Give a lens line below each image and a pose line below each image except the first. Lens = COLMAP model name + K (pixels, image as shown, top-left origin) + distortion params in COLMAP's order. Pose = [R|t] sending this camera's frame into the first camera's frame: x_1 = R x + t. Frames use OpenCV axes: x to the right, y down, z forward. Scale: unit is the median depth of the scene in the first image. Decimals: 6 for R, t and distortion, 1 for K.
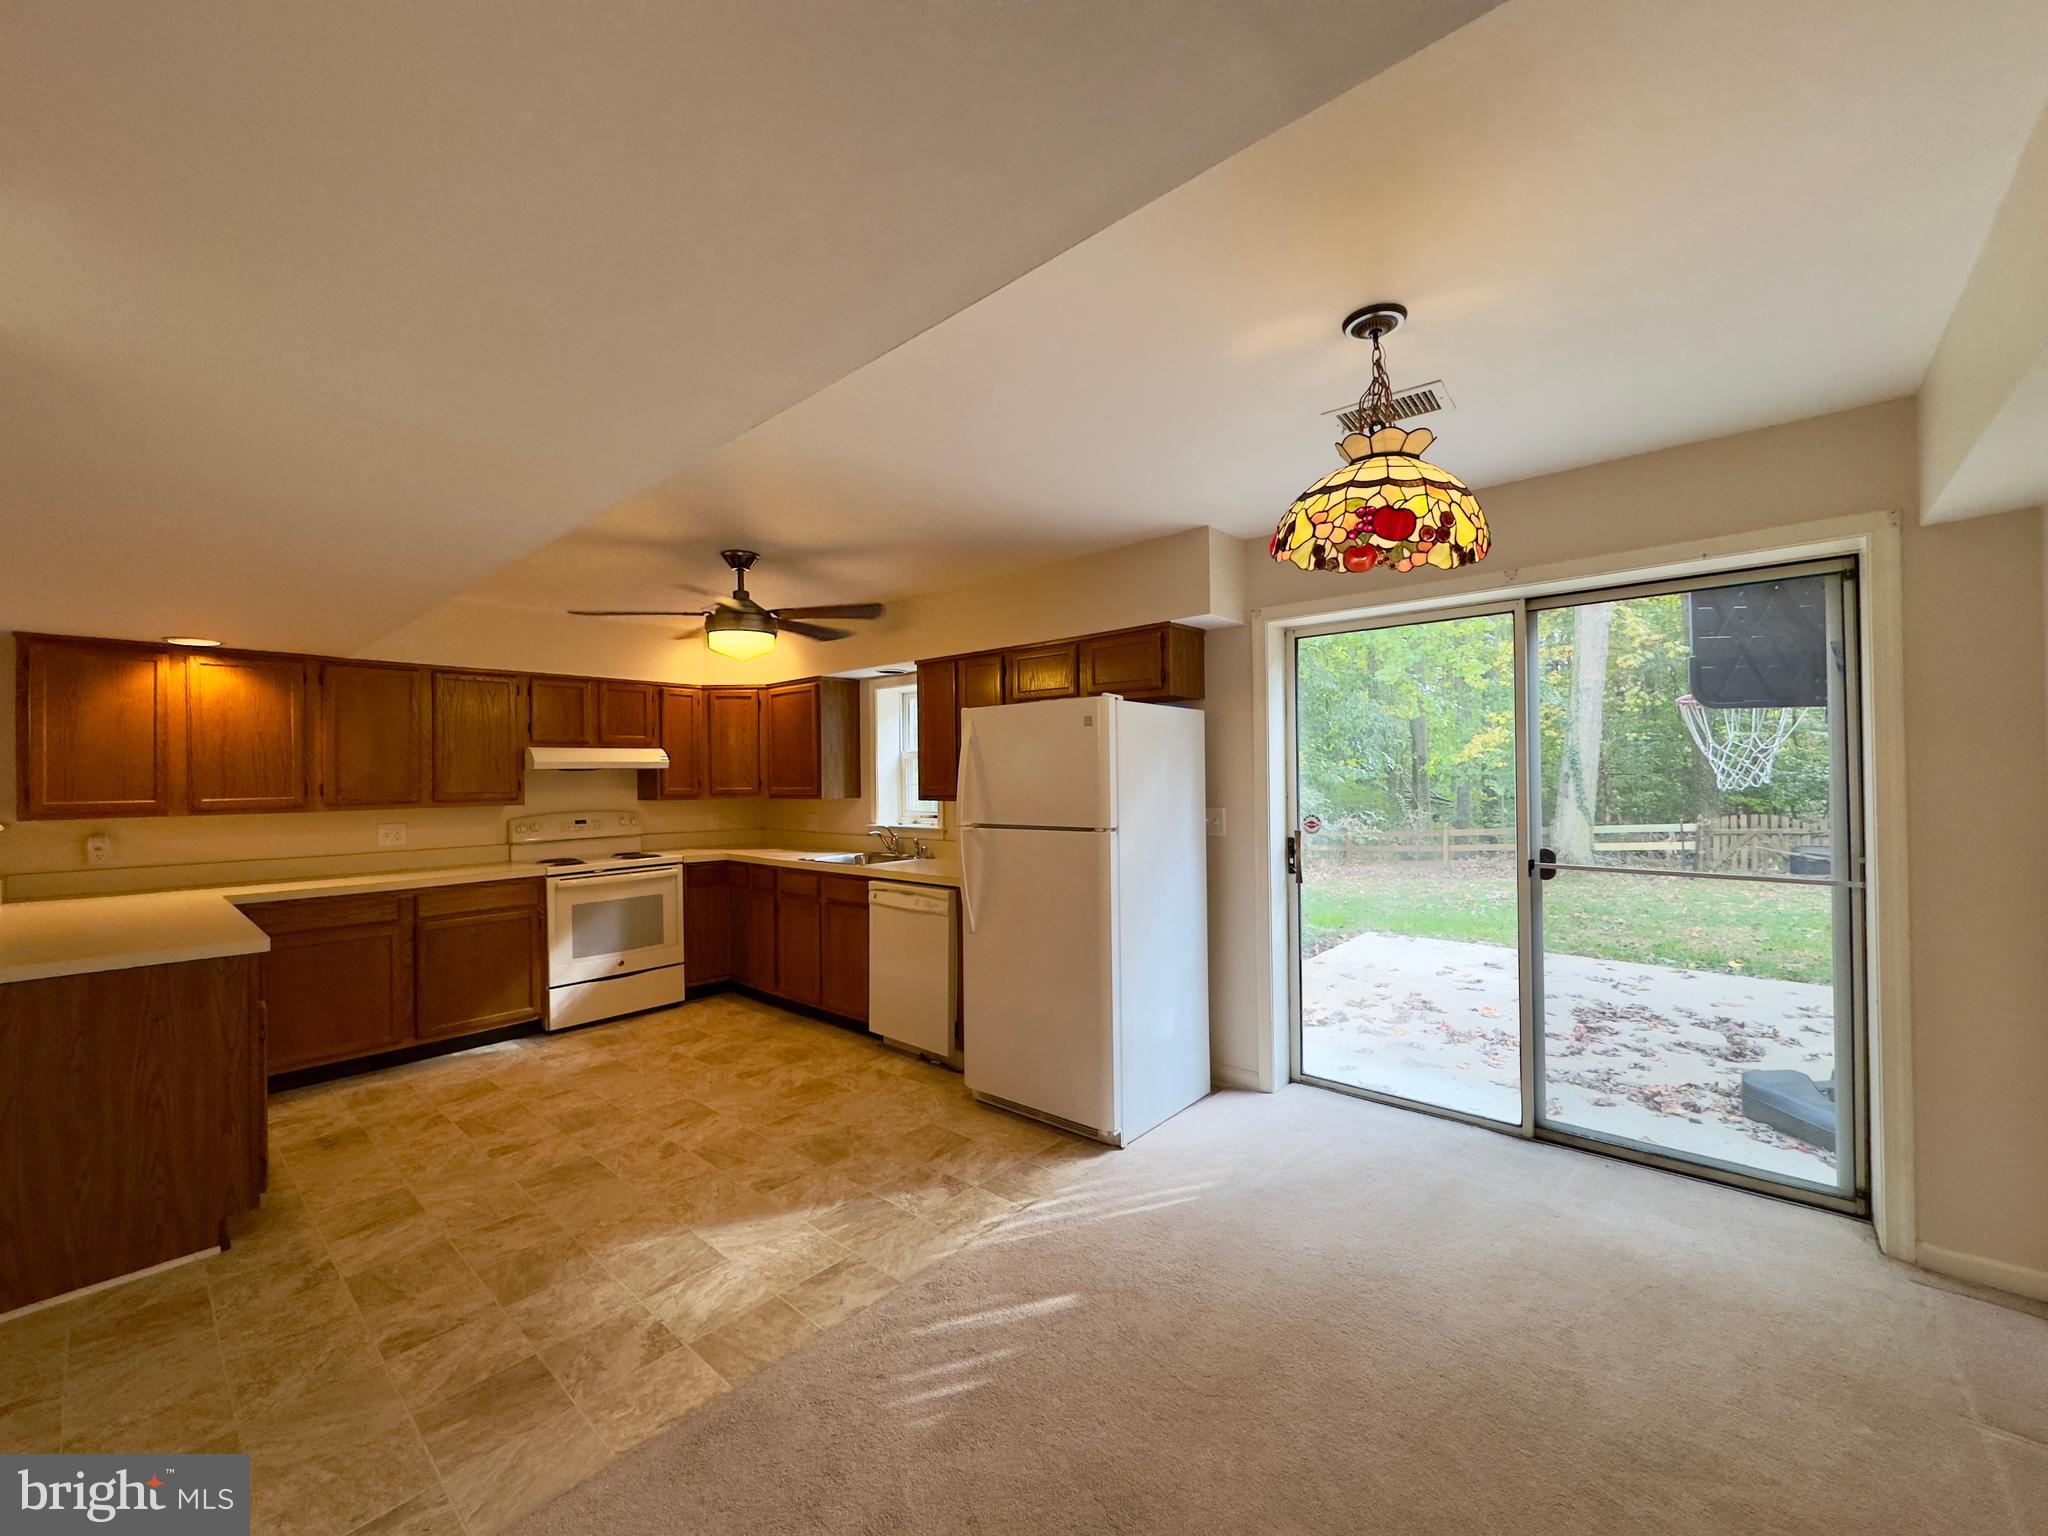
lens RADIAL K [[811.2, 0, 1019.6], [0, 811.2, 780.9], [0, 0, 1]] dist [0.001360, -0.000635]
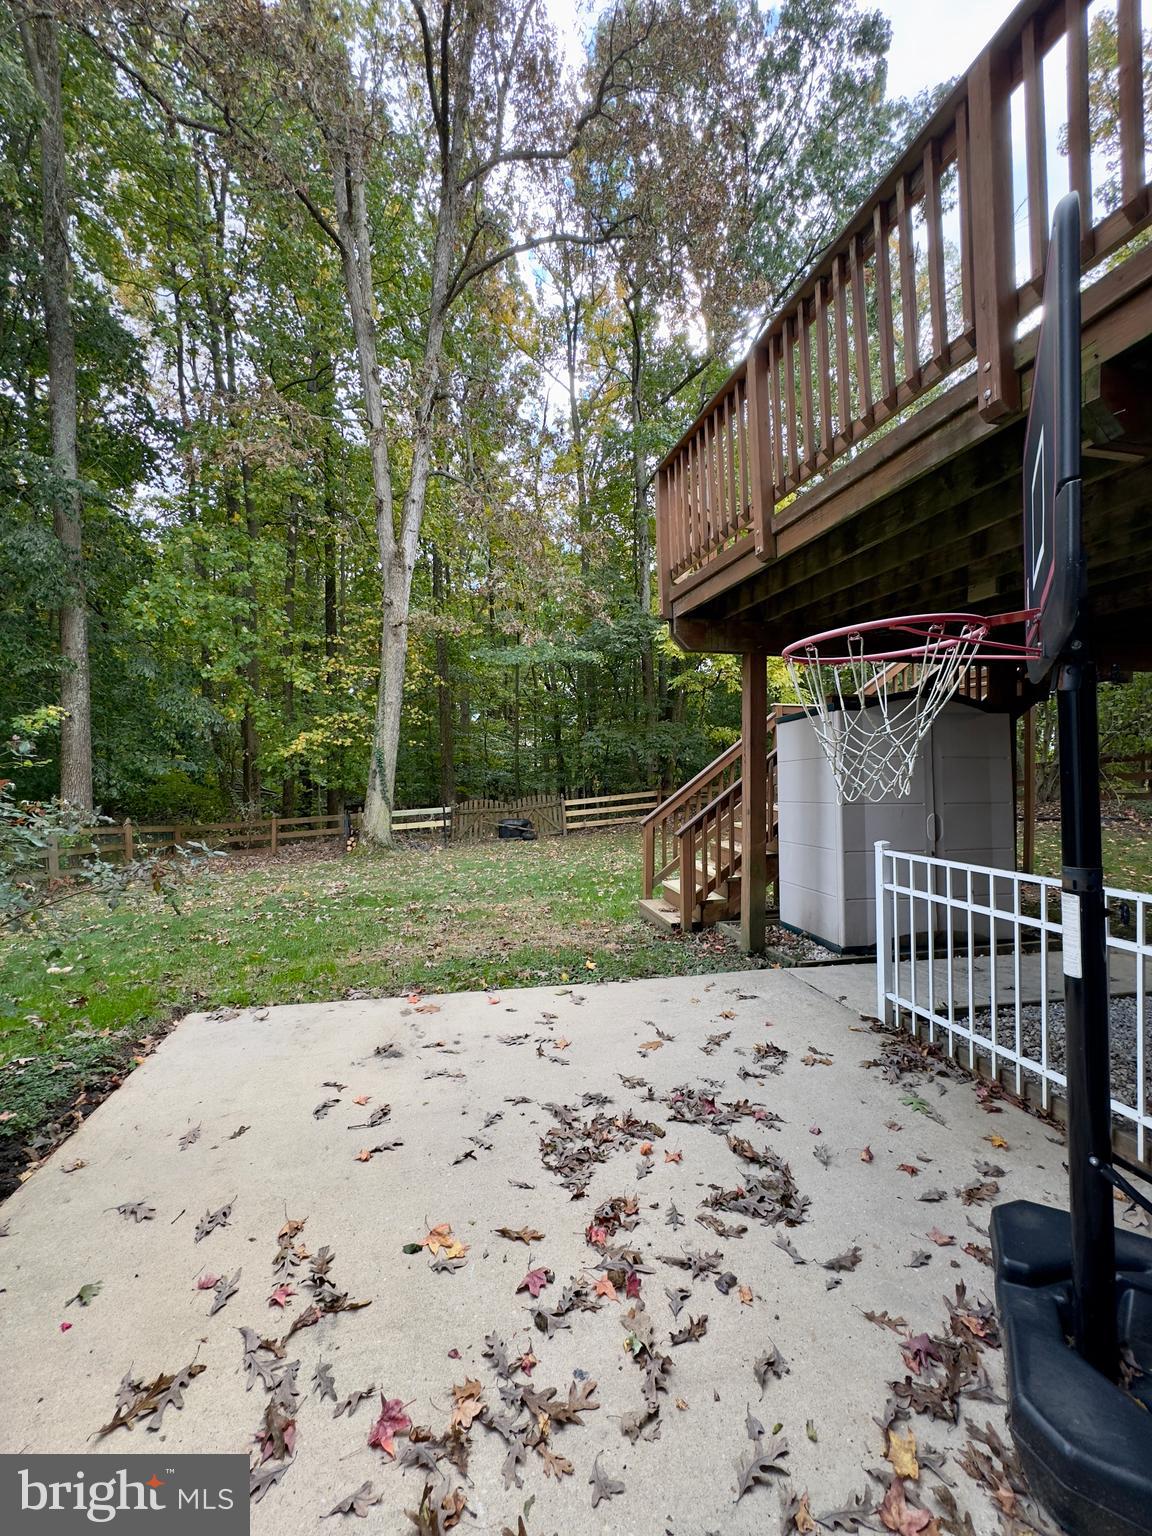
lens RADIAL K [[608.4, 0, 572.4], [0, 608.4, 782.9], [0, 0, 1]] dist [0.001360, -0.000635]
pose [[0.577593, -0.005736, 0.816305, 0.099391], [-0.006392, 0.999913, 0.011549, -0.002309], [-0.816300, -0.011888, 0.577506, 0.224837]]
